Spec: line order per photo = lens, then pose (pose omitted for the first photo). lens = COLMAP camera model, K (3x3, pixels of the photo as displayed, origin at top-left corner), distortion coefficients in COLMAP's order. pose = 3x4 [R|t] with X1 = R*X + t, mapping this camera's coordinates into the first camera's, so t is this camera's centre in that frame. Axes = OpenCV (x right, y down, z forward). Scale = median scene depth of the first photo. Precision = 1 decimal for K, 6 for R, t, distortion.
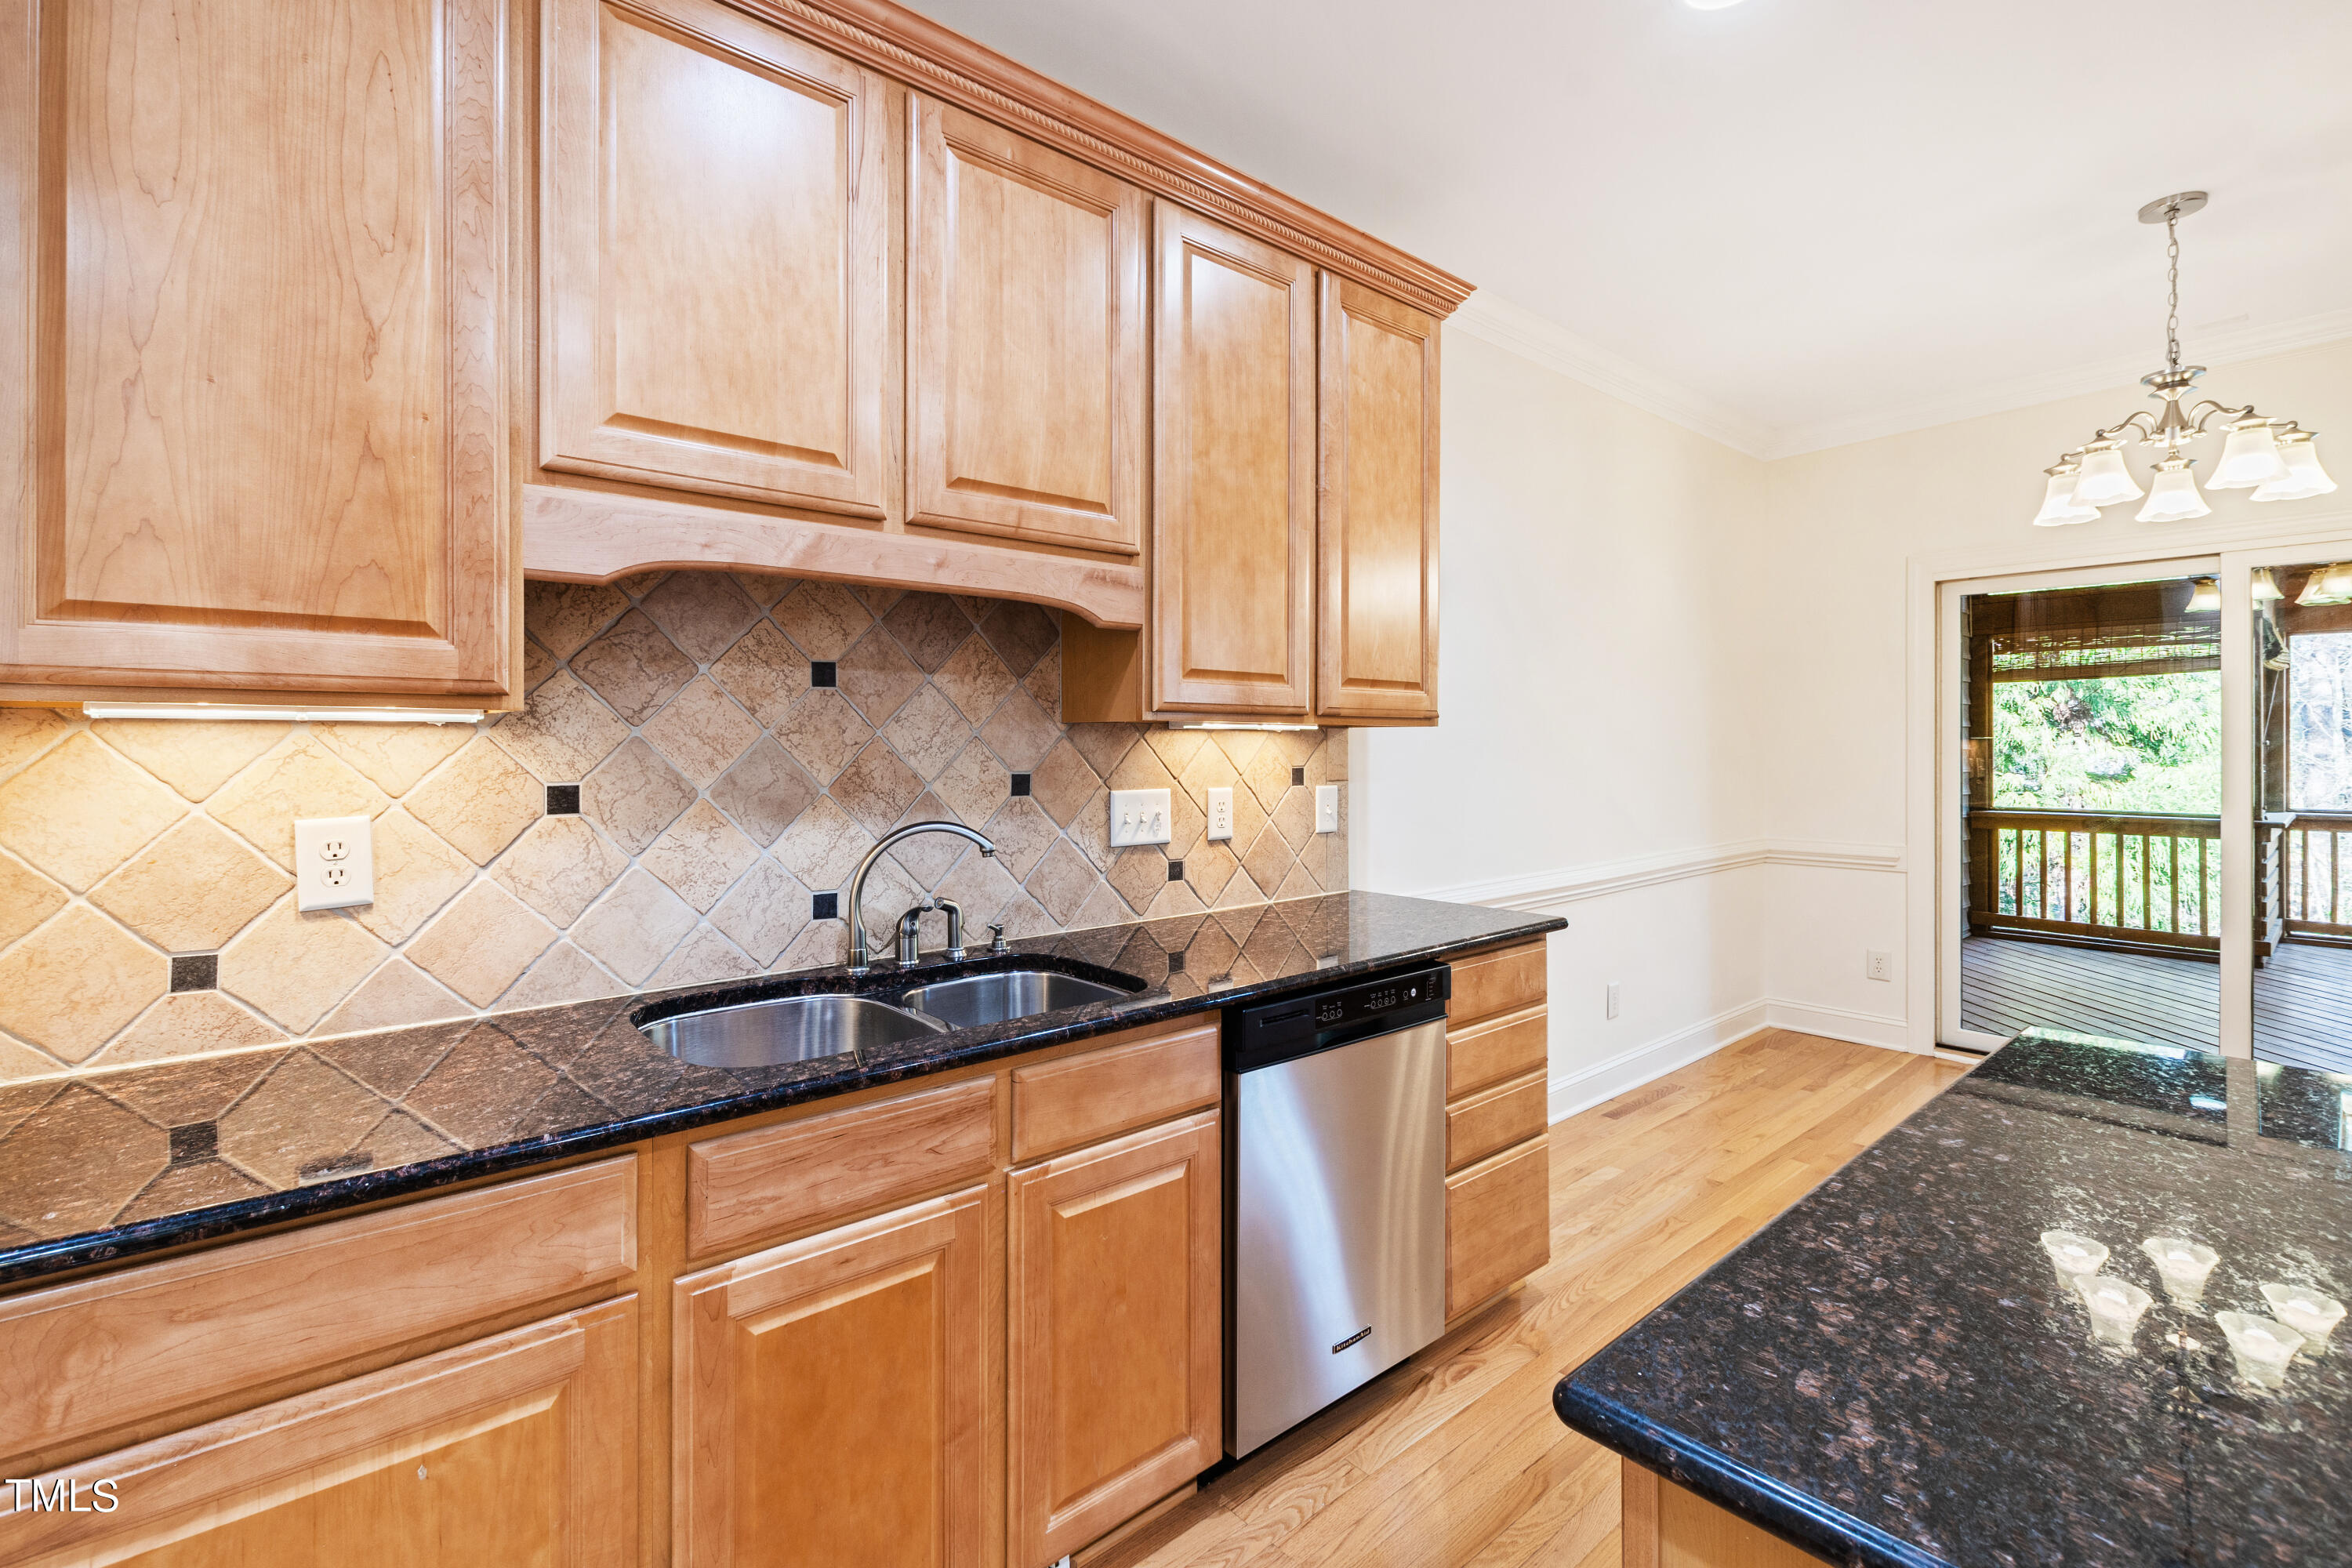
lens RADIAL K [[1038.9, 0, 1155.4], [0, 1038.9, 743.1], [0, 0, 1]] dist [0.002404, 0.000308]
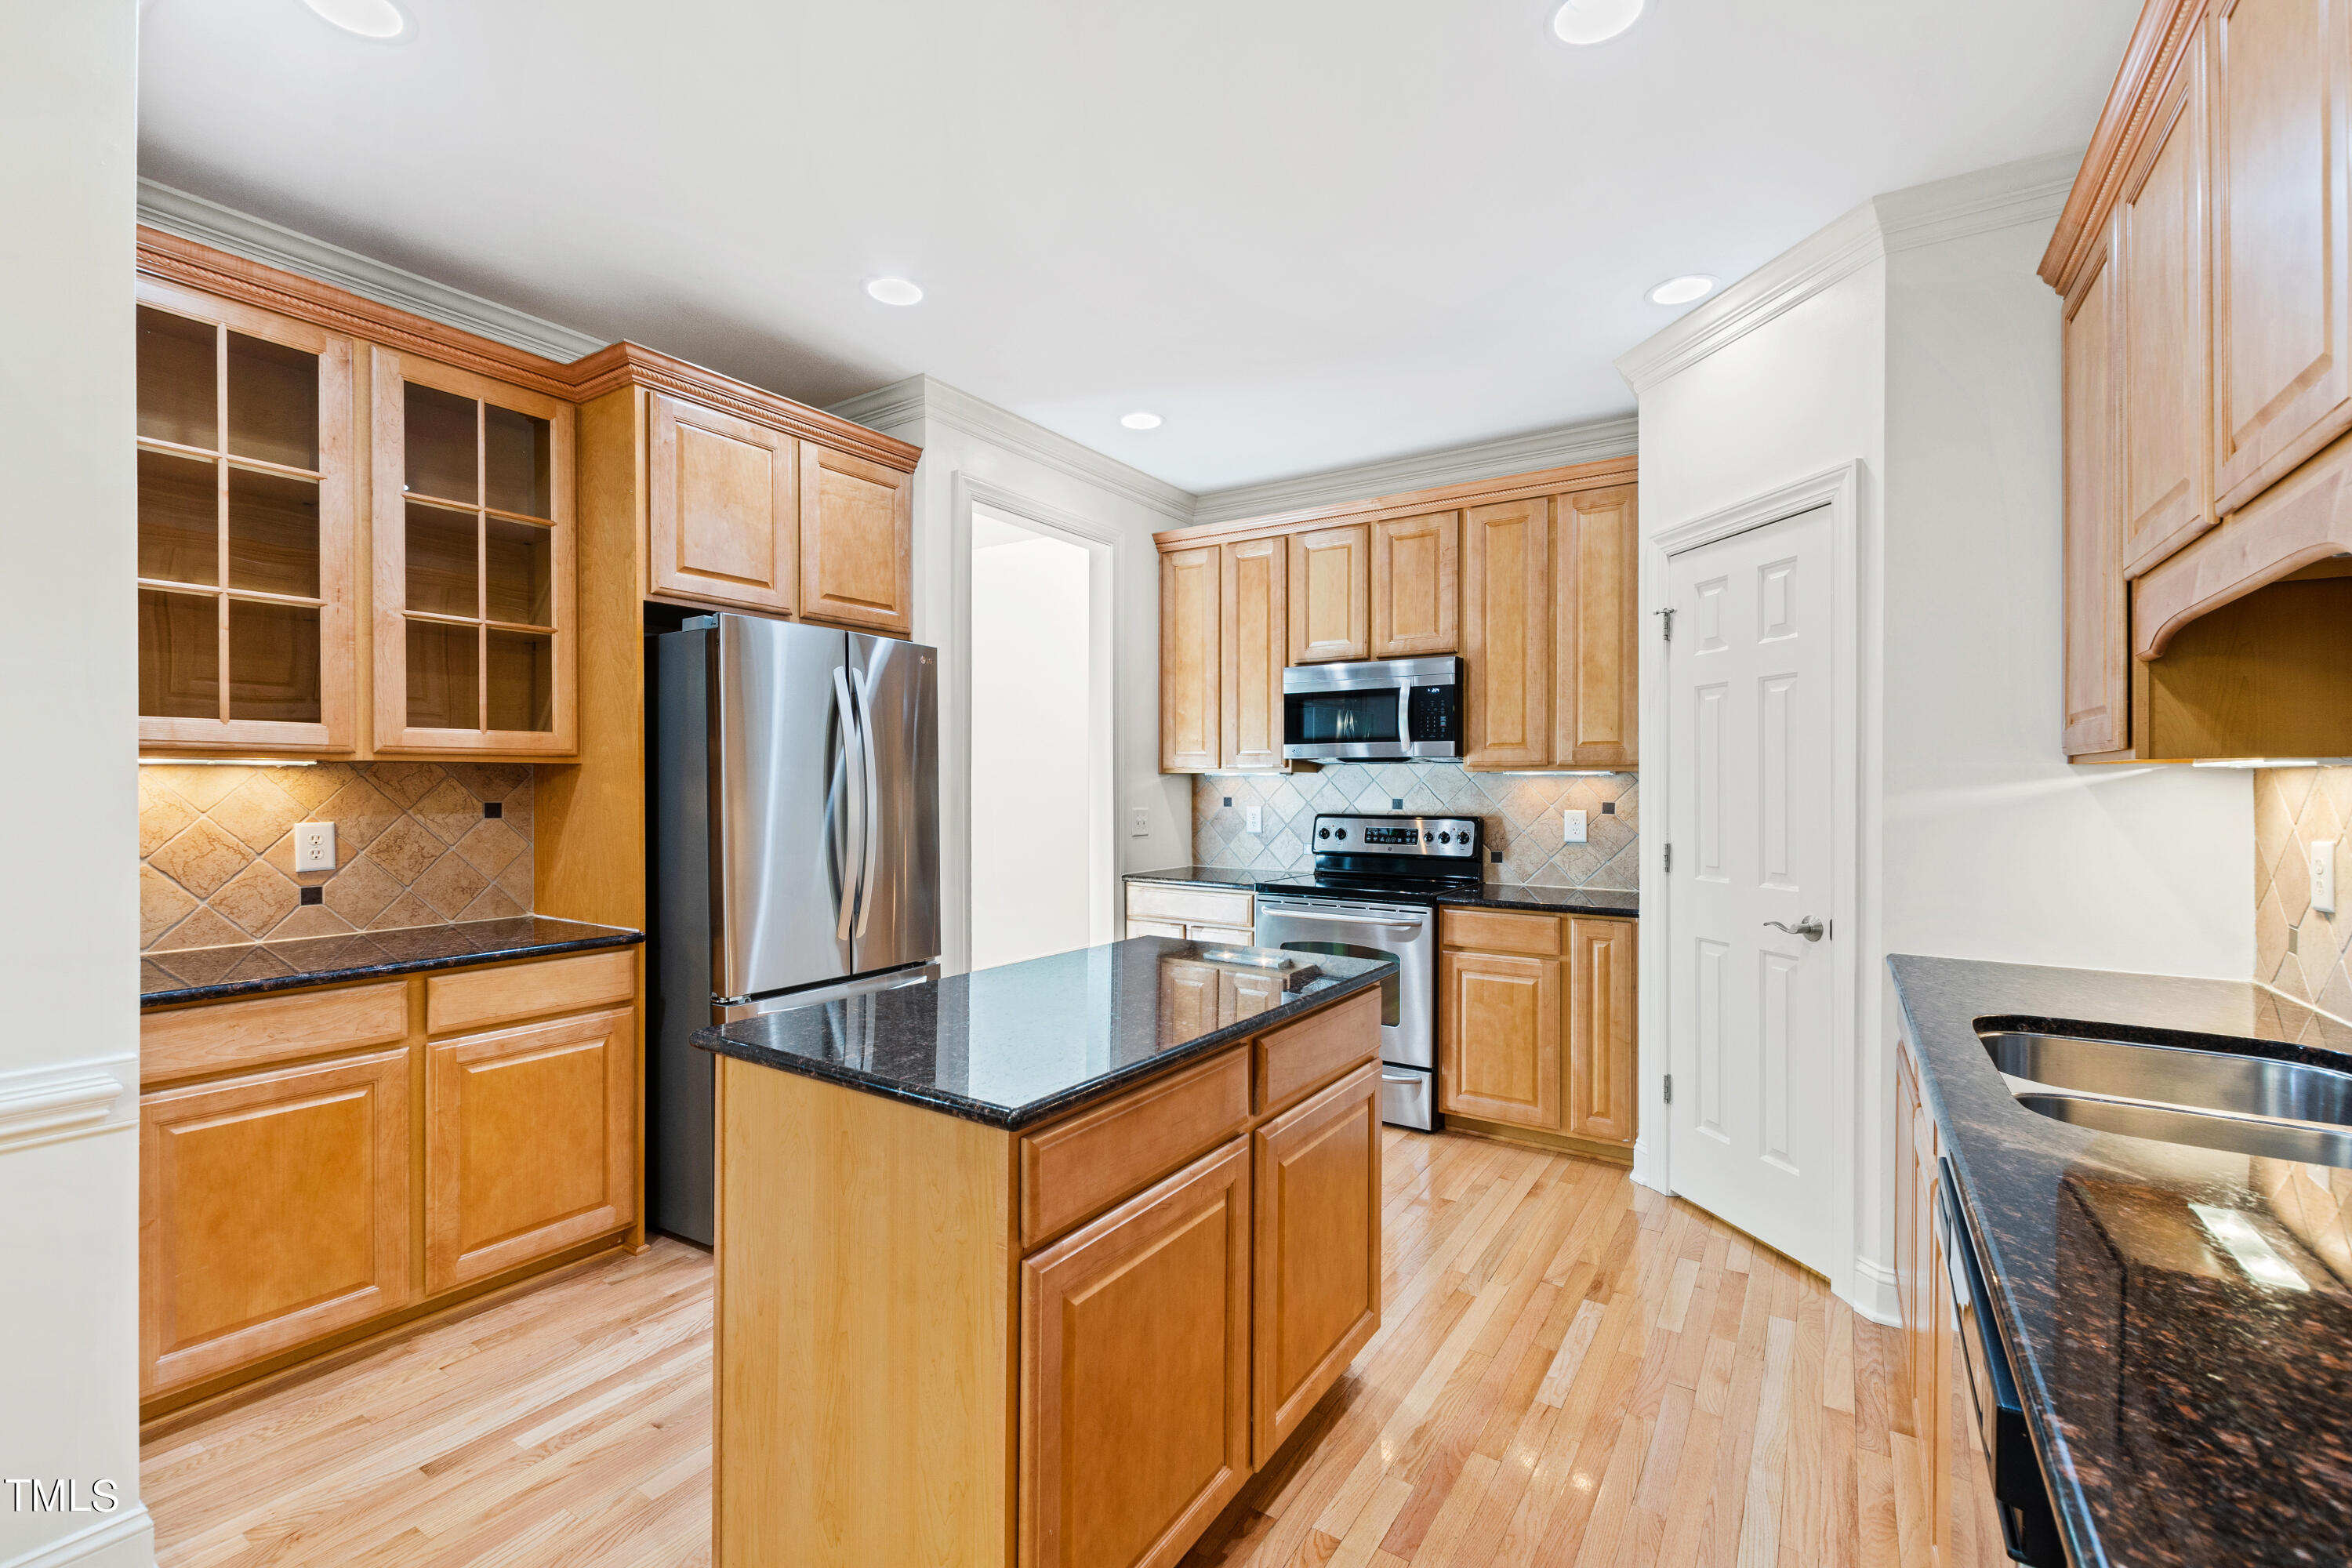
lens RADIAL K [[1014.5, 0, 1146.9], [0, 1014.5, 787.8], [0, 0, 1]] dist [0.000410, 0.000014]
pose [[-0.961932, -0.000283, -0.273289, 0.743474], [-0.001296, 0.999993, 0.003525, 0.002800], [0.273286, 0.003745, -0.961926, 1.421829]]
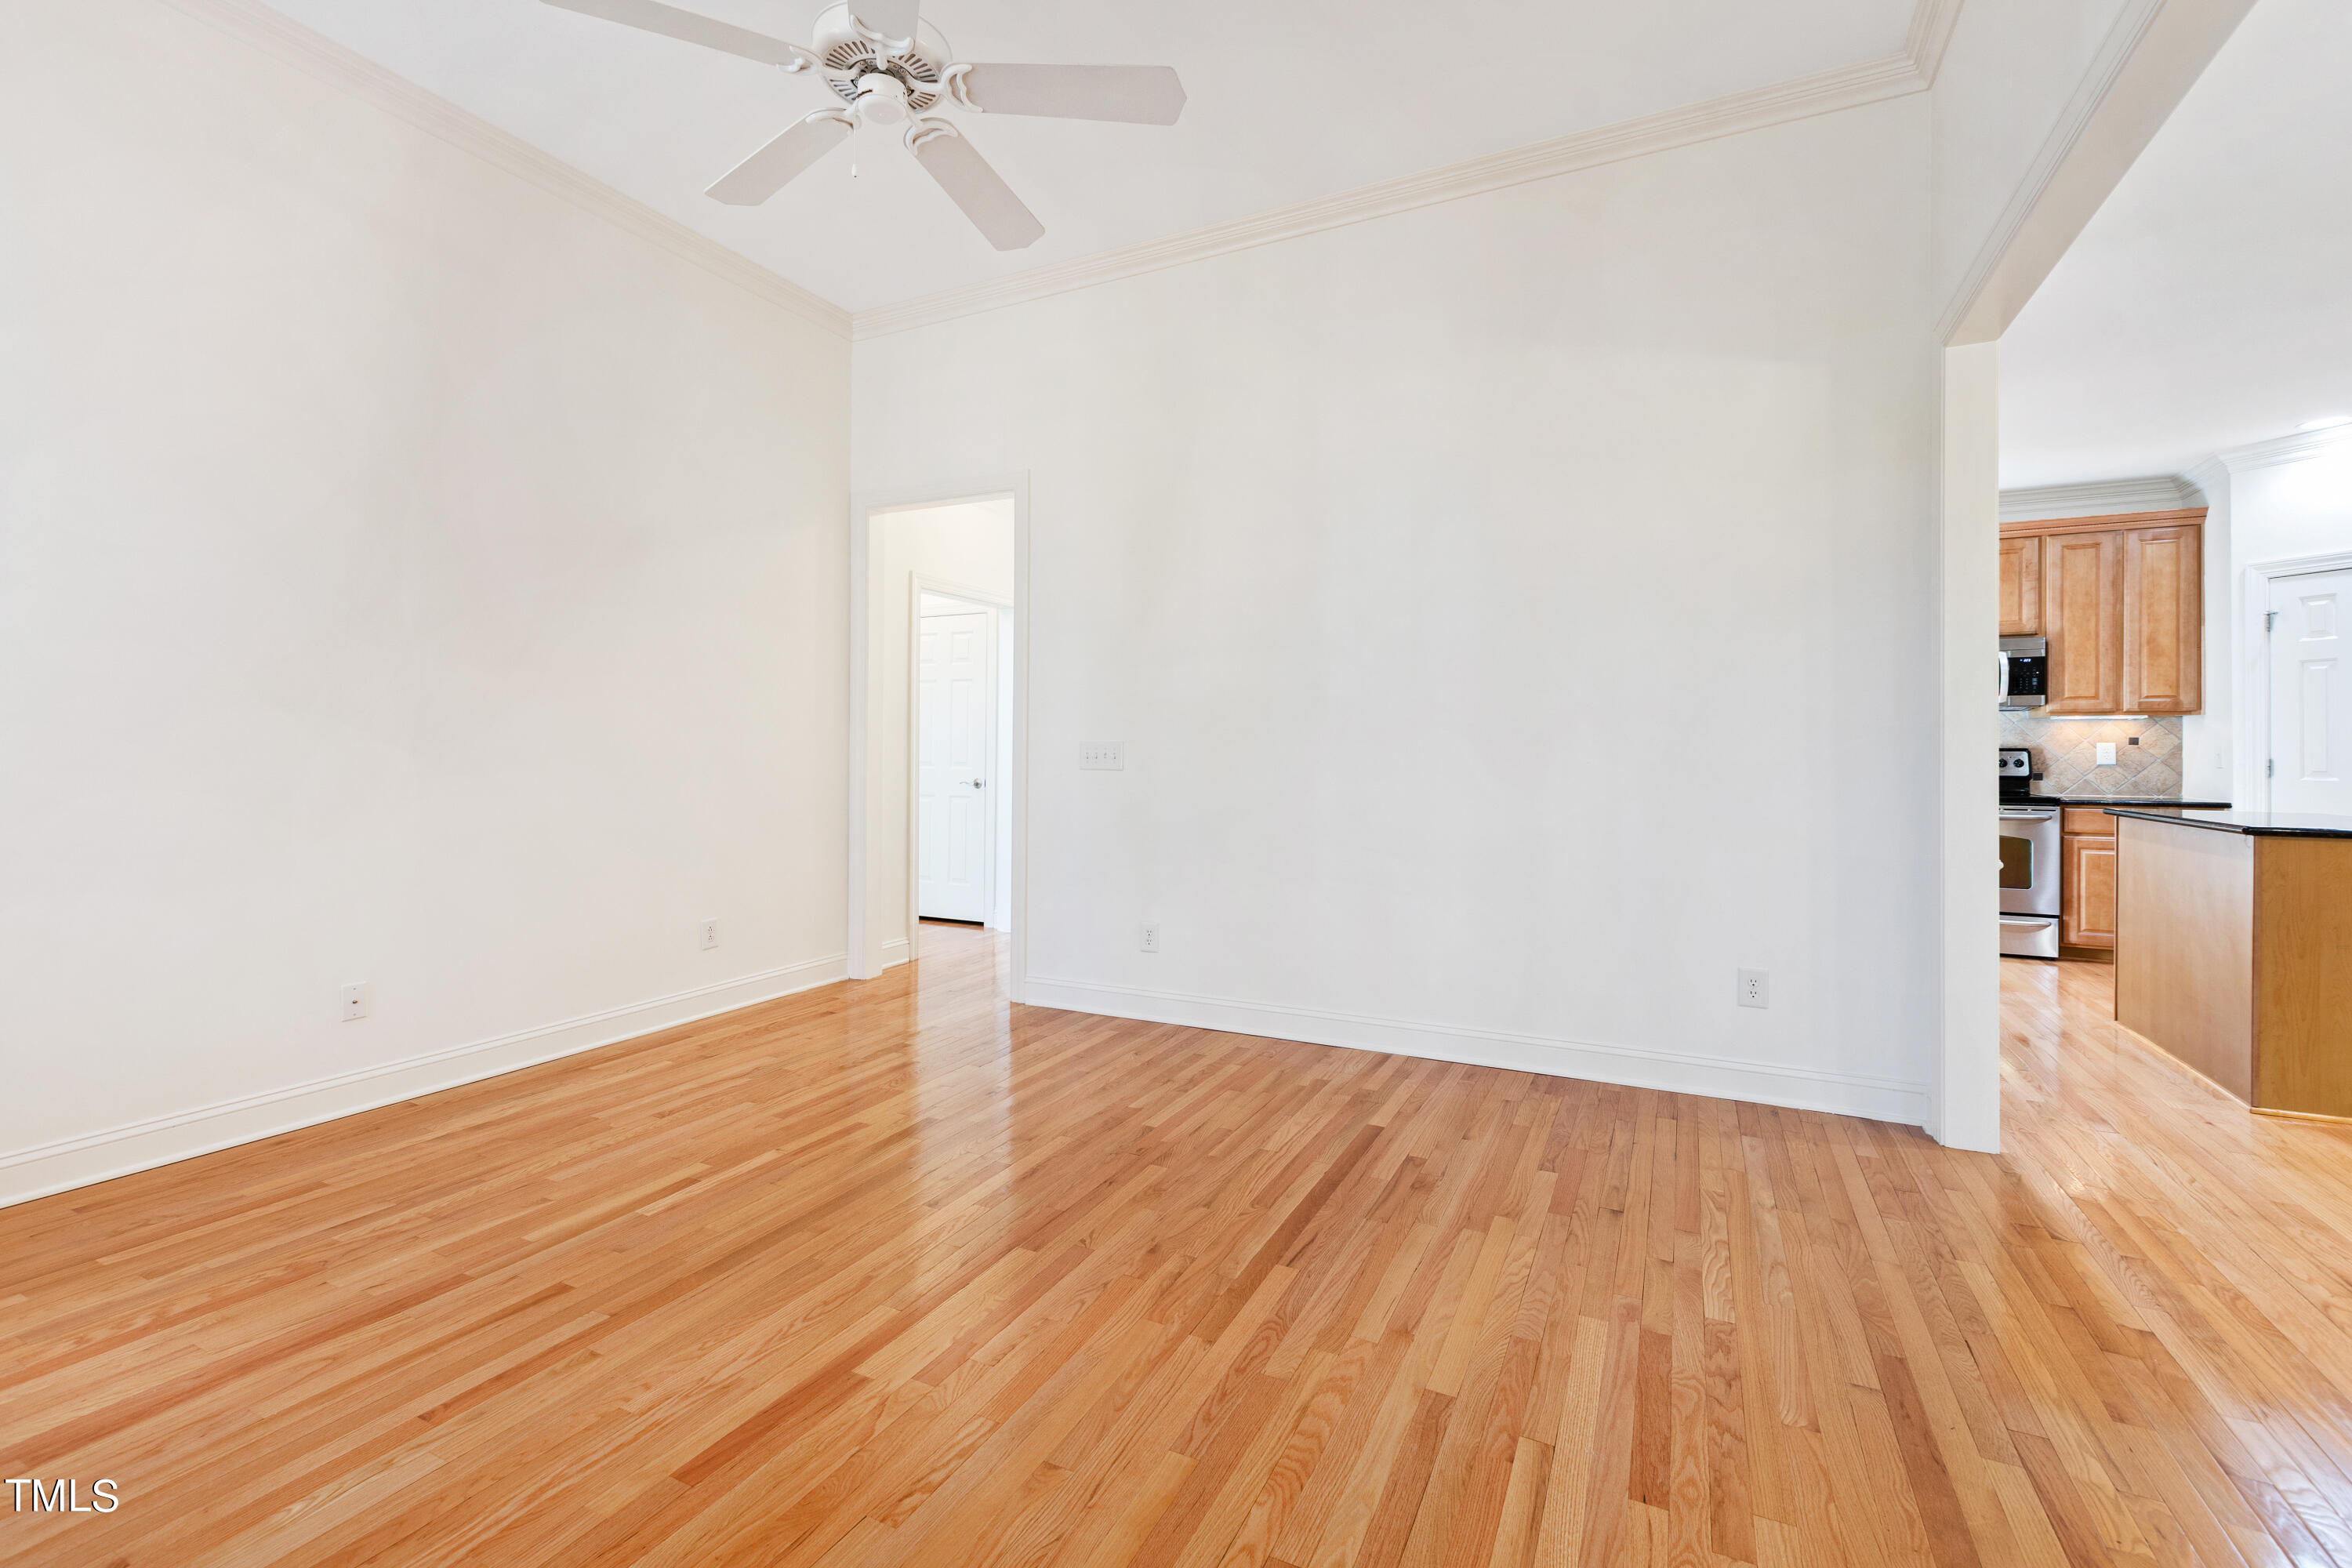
lens RADIAL K [[1035.5, 0, 1155.9], [0, 1035.5, 745.6], [0, 0, 1]] dist [0.002637, -0.000121]
pose [[-0.919517, -0.001150, -0.393048, 3.283444], [-0.000770, 0.999999, -0.001125, 0.071510], [0.393049, -0.000732, -0.919517, 1.404084]]
